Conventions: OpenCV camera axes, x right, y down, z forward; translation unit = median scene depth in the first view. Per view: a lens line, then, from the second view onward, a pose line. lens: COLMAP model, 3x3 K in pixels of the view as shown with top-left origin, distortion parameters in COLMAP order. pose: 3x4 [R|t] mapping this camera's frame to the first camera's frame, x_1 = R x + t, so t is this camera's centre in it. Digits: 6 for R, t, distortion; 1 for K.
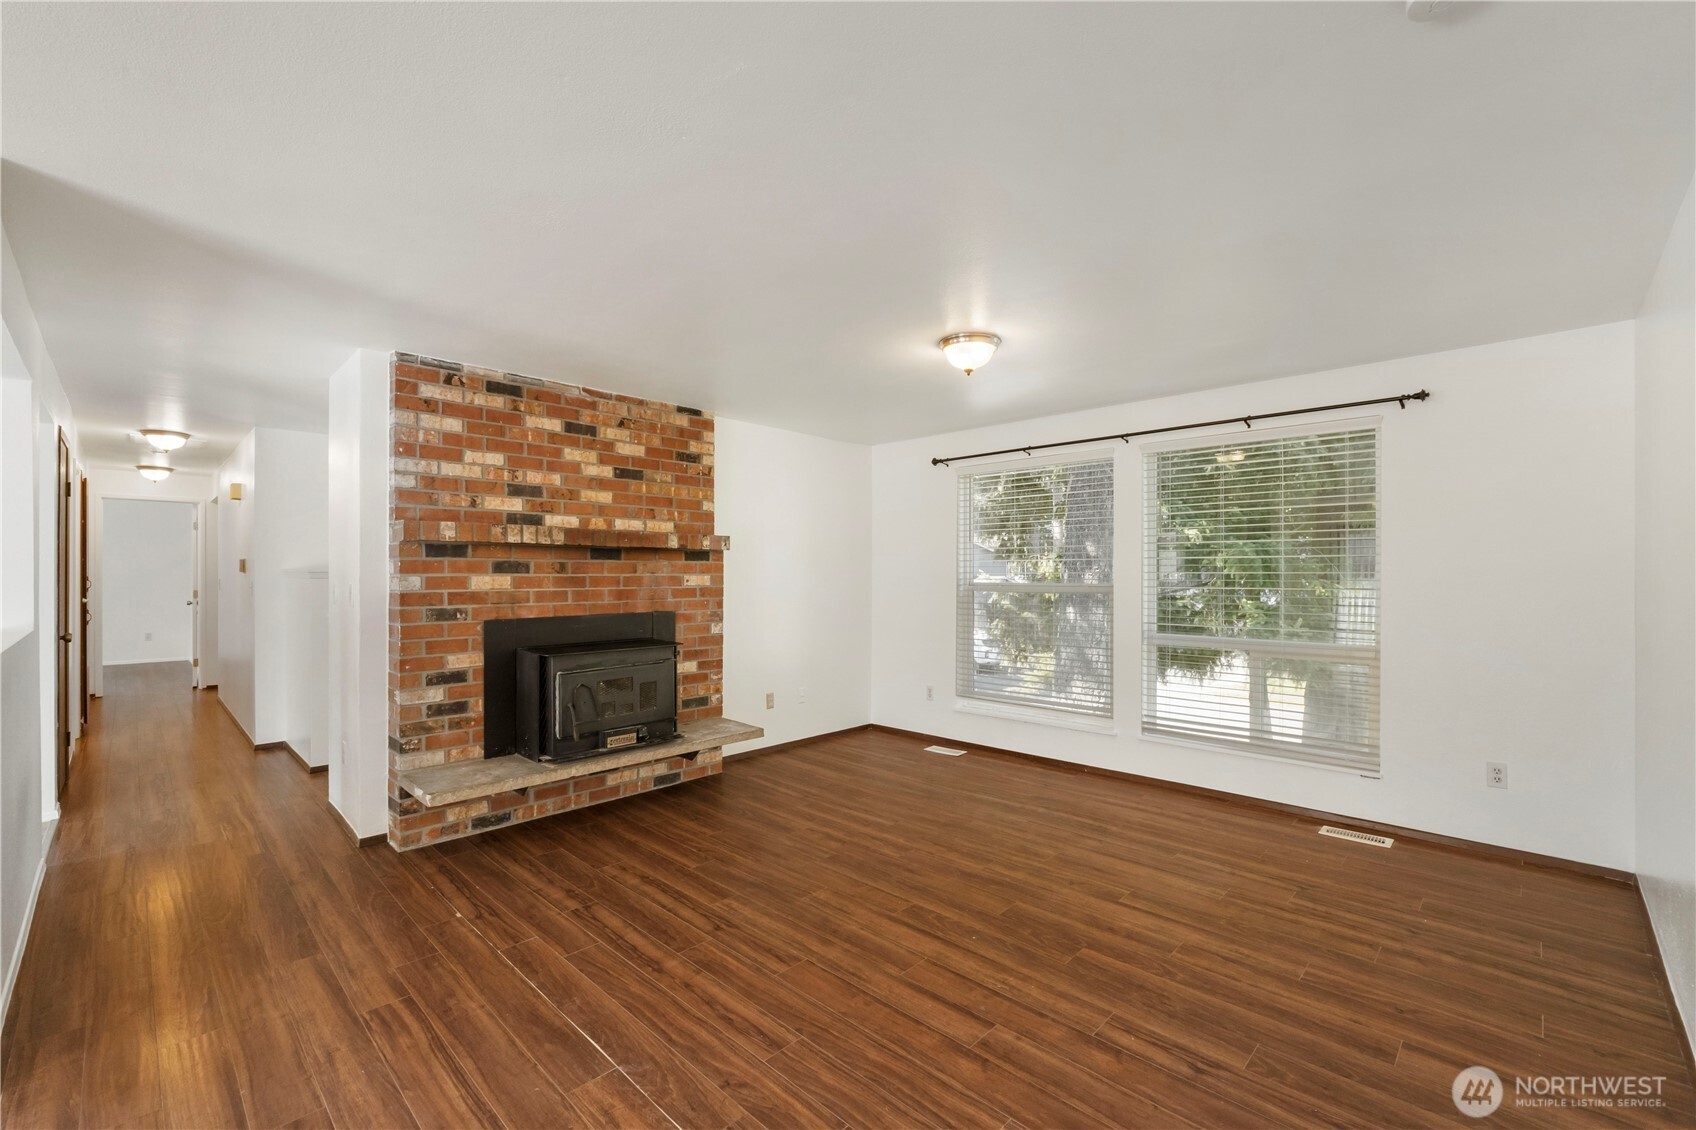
lens RADIAL K [[713.5, 0, 847.5], [0, 713.5, 573.9], [0, 0, 1]] dist [-0.003352, -0.000017]
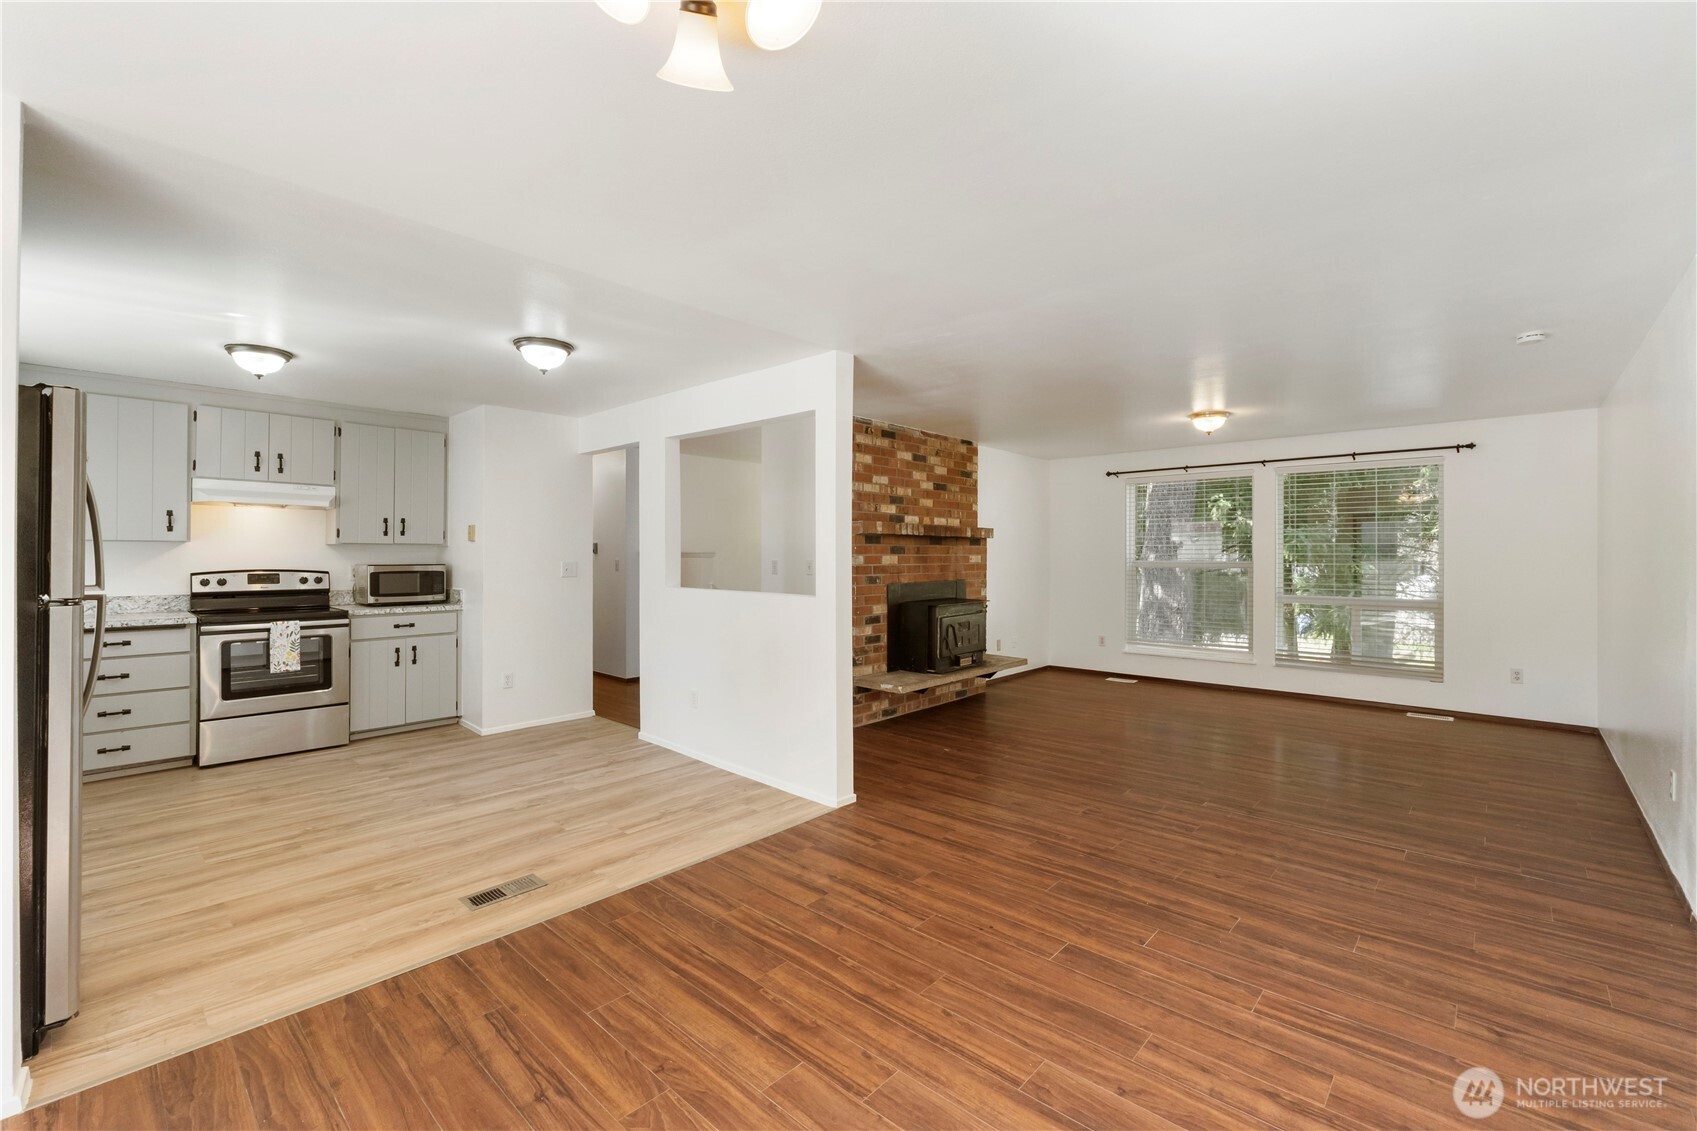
lens RADIAL K [[713.7, 0, 848.9], [0, 713.7, 554.3], [0, 0, 1]] dist [-0.007764, 0.000180]
pose [[0.999647, 0.000968, 0.026537, -0.579502], [-0.000948, 0.999999, -0.000753, 0.001117], [-0.026537, 0.000727, 0.999648, -0.515626]]
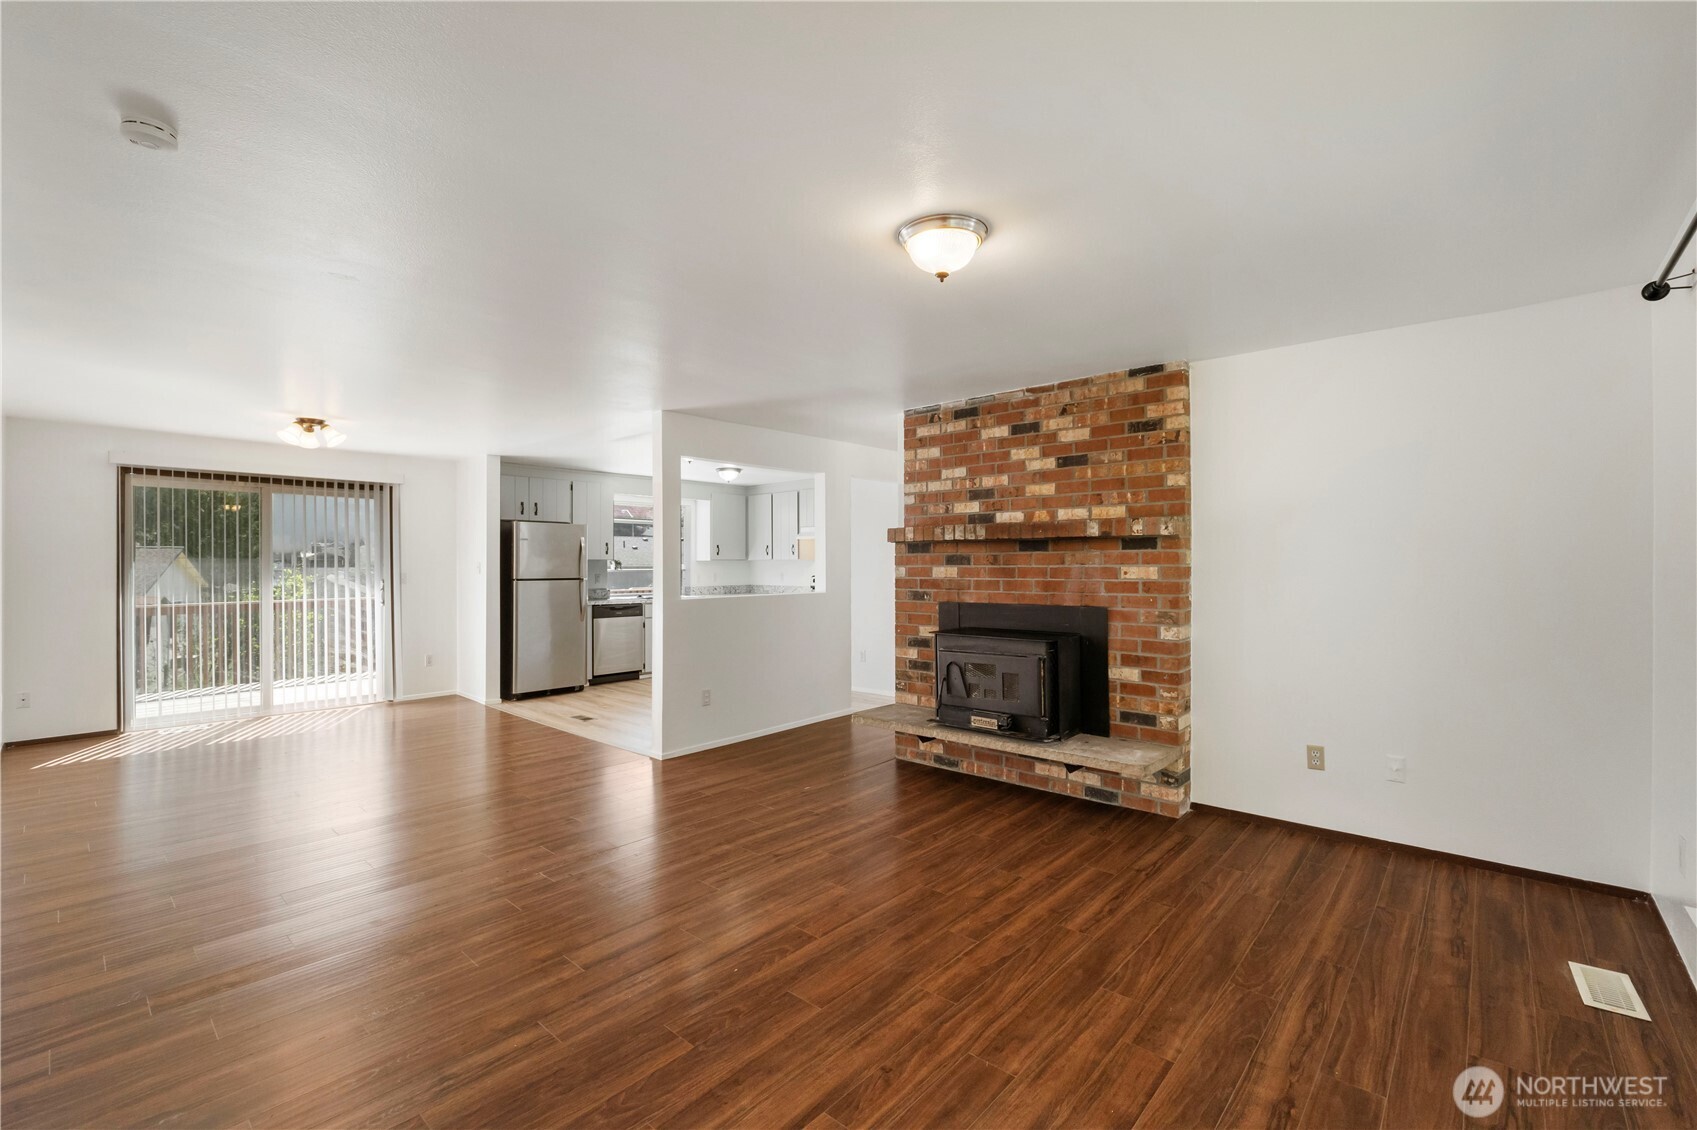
lens RADIAL K [[722.2, 0, 848.5], [0, 722.2, 565.0], [0, 0, 1]] dist [-0.010386, -0.000102]
pose [[0.042199, -0.001375, -0.999108, 0.704276], [0.001694, 0.999998, -0.001305, 0.000654], [0.999108, -0.001637, 0.042201, 0.712847]]
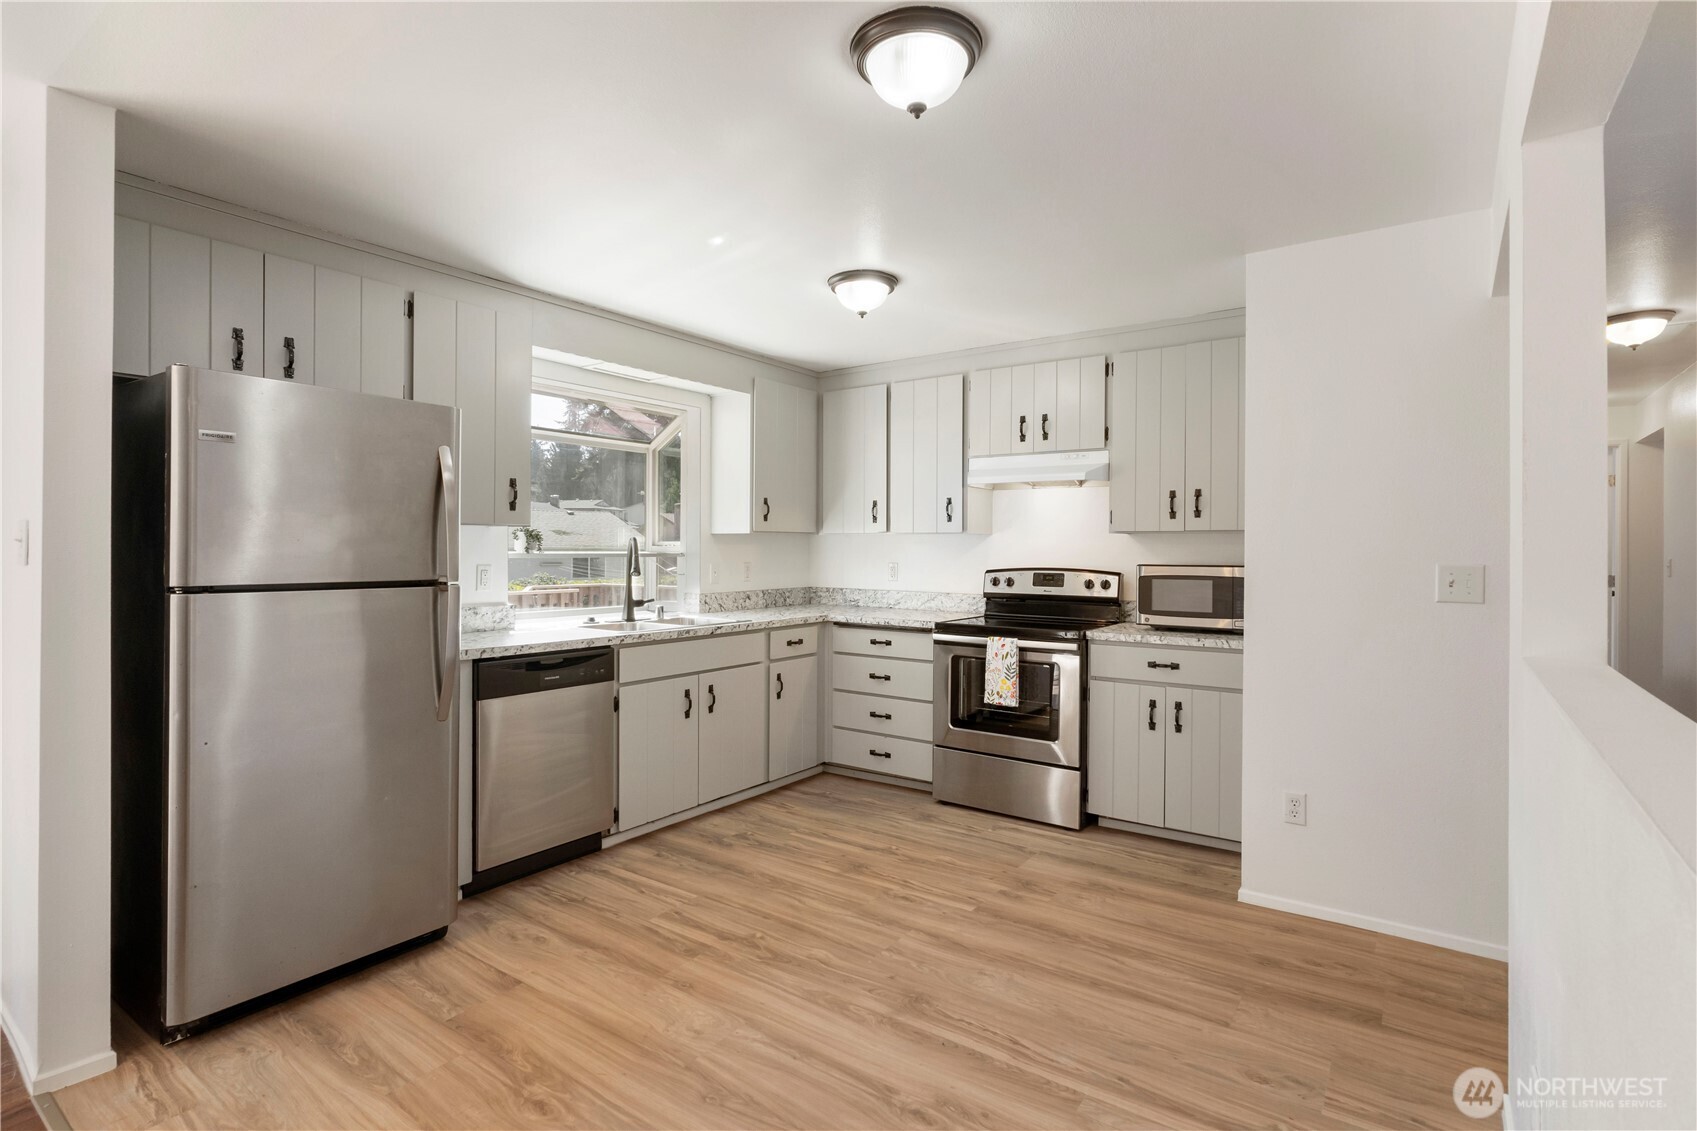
lens RADIAL K [[822.5, 0, 849.7], [0, 822.5, 554.8], [0, 0, 1]] dist [-0.002851, -0.000399]
pose [[0.147875, 0.005661, -0.988990, -0.509132], [-0.005060, 0.999975, 0.004968, 0.005876], [0.988993, 0.004270, 0.147900, 0.328511]]
